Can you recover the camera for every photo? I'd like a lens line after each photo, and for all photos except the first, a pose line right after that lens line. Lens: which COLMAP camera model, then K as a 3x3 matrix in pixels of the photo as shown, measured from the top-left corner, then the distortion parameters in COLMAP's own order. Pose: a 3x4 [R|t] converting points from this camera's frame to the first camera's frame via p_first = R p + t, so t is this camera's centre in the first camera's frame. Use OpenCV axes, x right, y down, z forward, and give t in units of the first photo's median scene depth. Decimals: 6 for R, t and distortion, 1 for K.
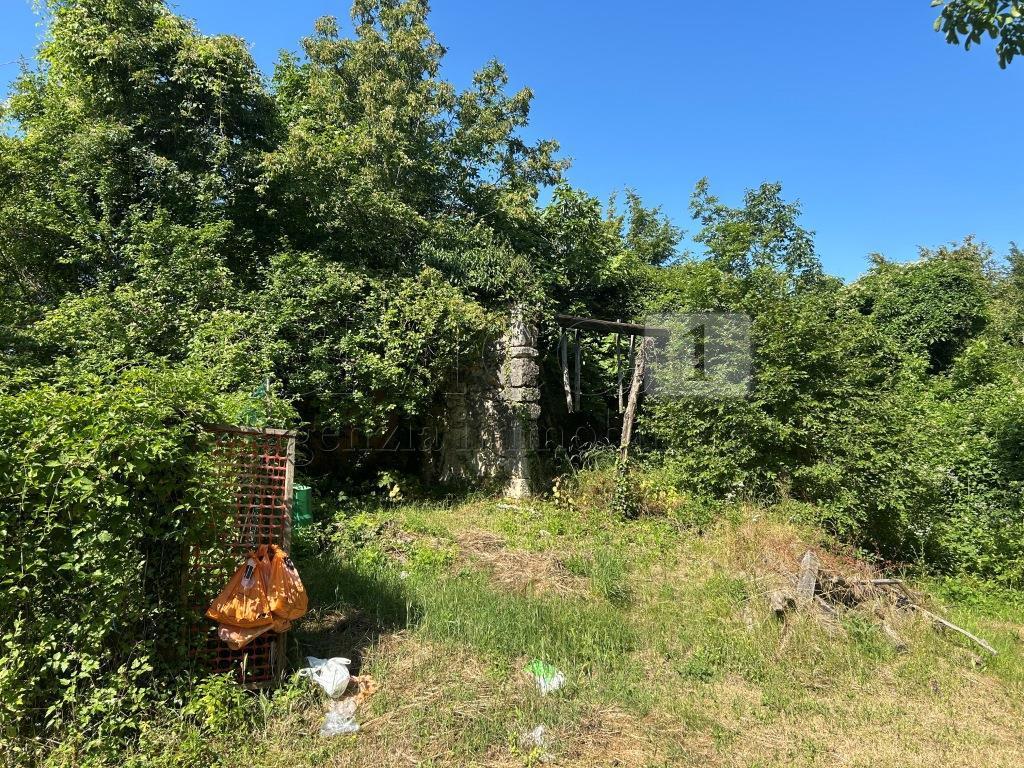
lens RADIAL K [[770.9, 0, 512.7], [0, 770.9, 379.1], [0, 0, 1]] dist [0.062827, -0.067772]
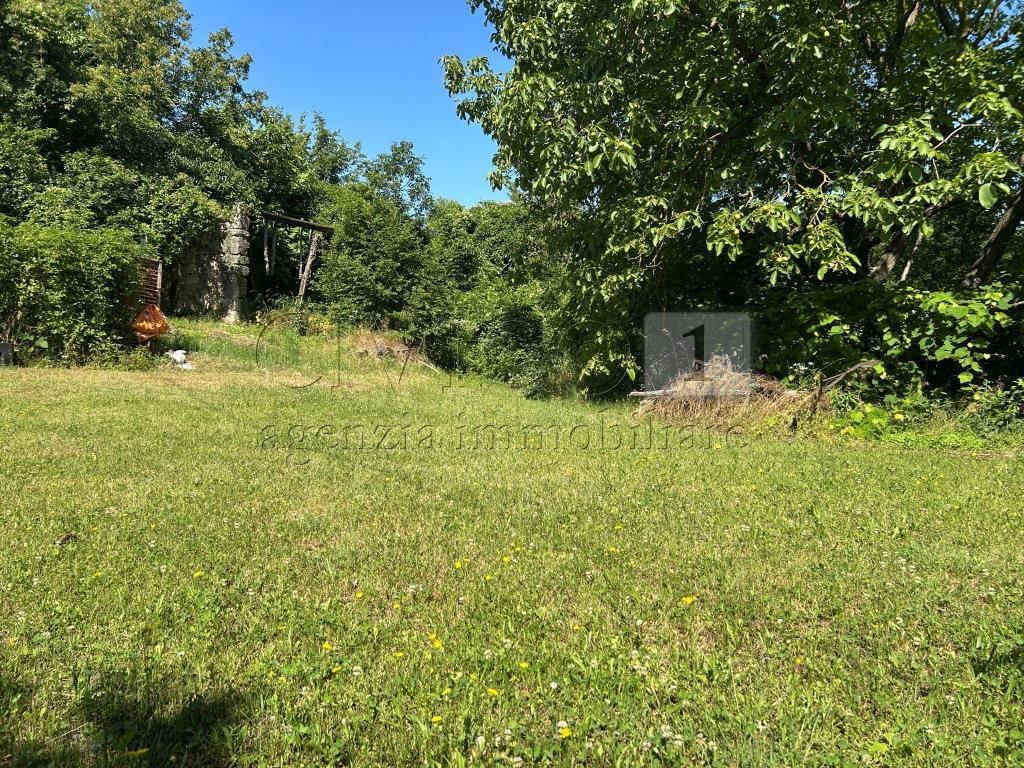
lens RADIAL K [[770.9, 0, 524.4], [0, 770.9, 375.7], [0, 0, 1]] dist [0.062827, -0.067772]
pose [[0.900934, 0.038268, 0.432266, -0.147304], [-0.096234, 0.988921, 0.113024, 0.019472], [-0.423152, -0.143426, 0.894635, -0.779215]]
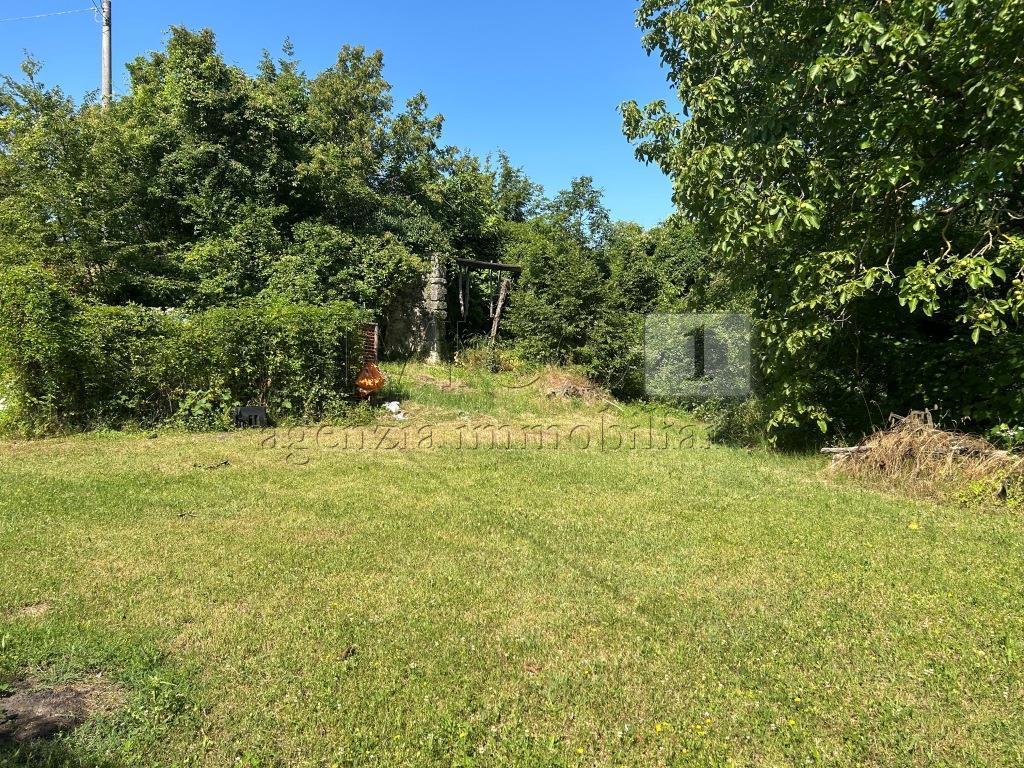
lens RADIAL K [[770.9, 0, 526.3], [0, 770.9, 381.6], [0, 0, 1]] dist [0.062827, -0.067772]
pose [[0.976986, 0.011331, 0.213004, -0.169096], [-0.039982, 0.990617, 0.130691, -0.047953], [-0.209524, -0.136200, 0.968271, -0.814400]]
